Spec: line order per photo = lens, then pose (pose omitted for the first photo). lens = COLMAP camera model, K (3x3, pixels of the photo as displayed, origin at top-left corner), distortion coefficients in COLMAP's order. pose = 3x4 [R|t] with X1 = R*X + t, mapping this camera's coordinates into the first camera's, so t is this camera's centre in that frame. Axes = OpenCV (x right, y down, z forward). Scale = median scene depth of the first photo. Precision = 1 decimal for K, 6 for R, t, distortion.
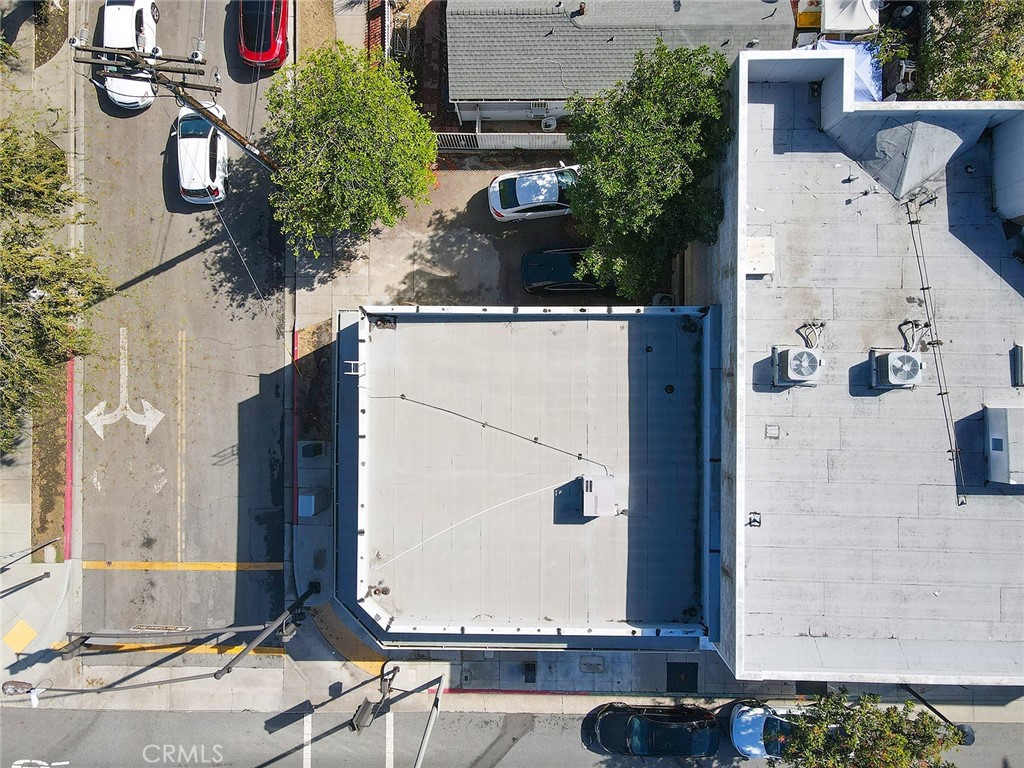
lens RADIAL K [[762.3, 0, 509.5], [0, 762.3, 367.9], [0, 0, 1]] dist [-0.002948, 0.009035]
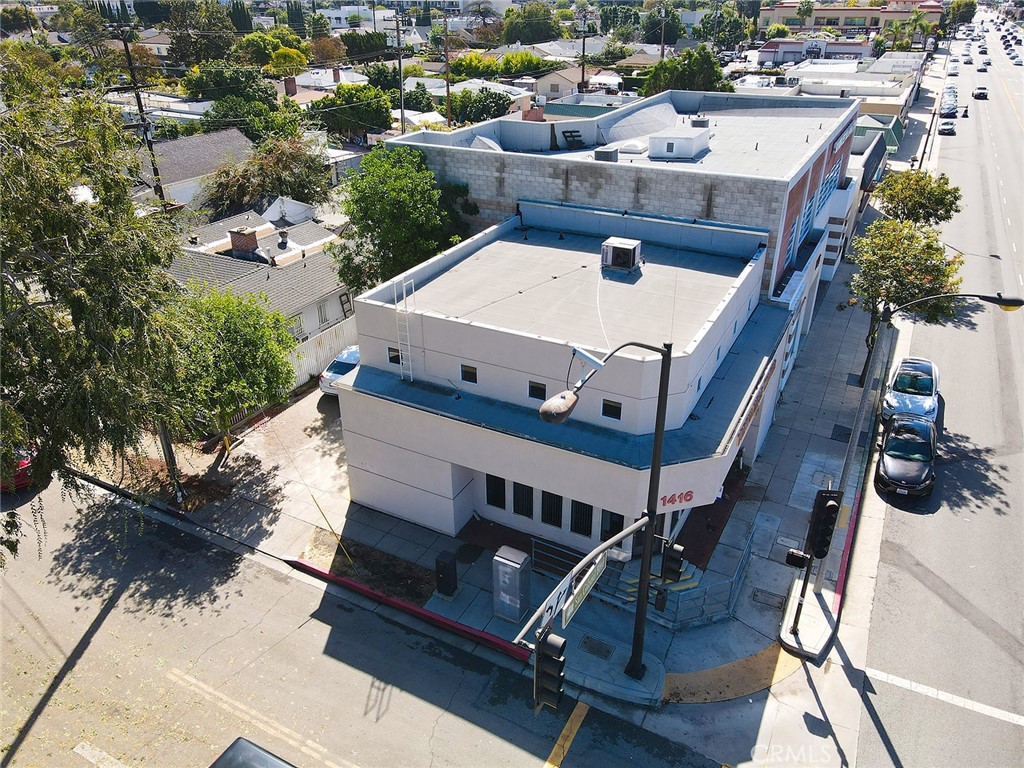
lens RADIAL K [[762.3, 0, 509.5], [0, 762.3, 367.9], [0, 0, 1]] dist [-0.002948, 0.009035]
pose [[0.466581, -0.369361, 0.803663, -0.708069], [0.884336, 0.211093, -0.416400, 0.401042], [-0.015846, 0.904993, 0.425132, 0.510311]]
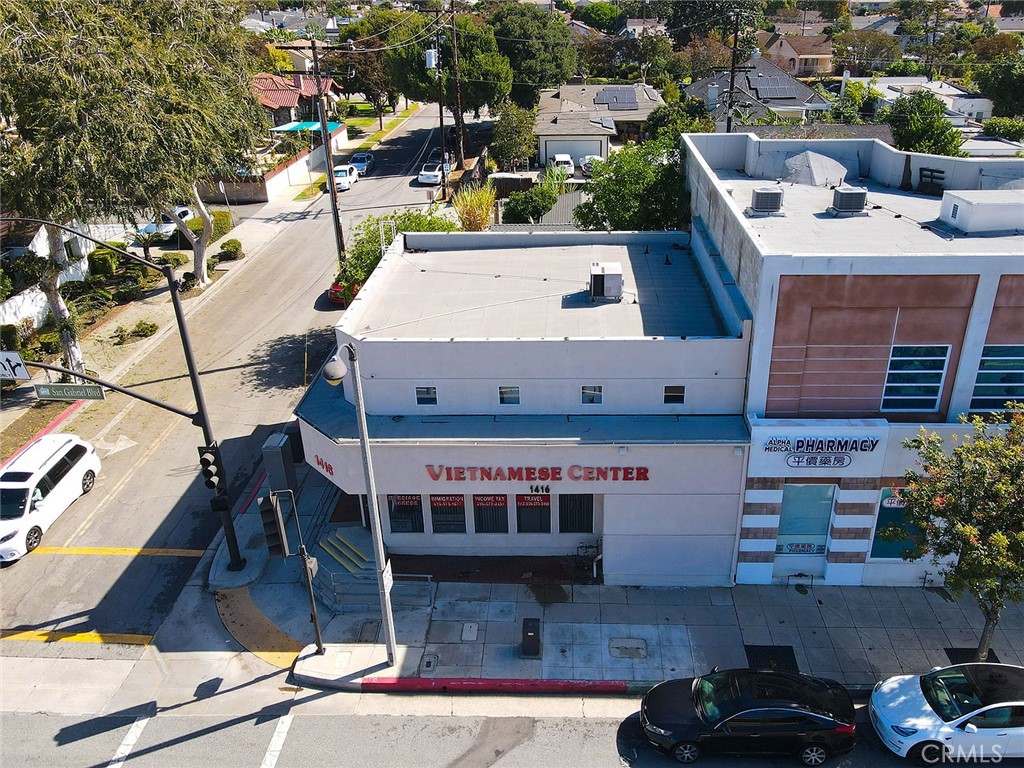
lens RADIAL K [[833.6, 0, 564.5], [0, 833.6, 362.0], [0, 0, 1]] dist [-0.001486, 0.010656]
pose [[0.999665, 0.024931, 0.007009, 0.043242], [-0.004260, 0.425237, -0.905072, 0.912314], [-0.025545, 0.904738, 0.425201, 0.479860]]
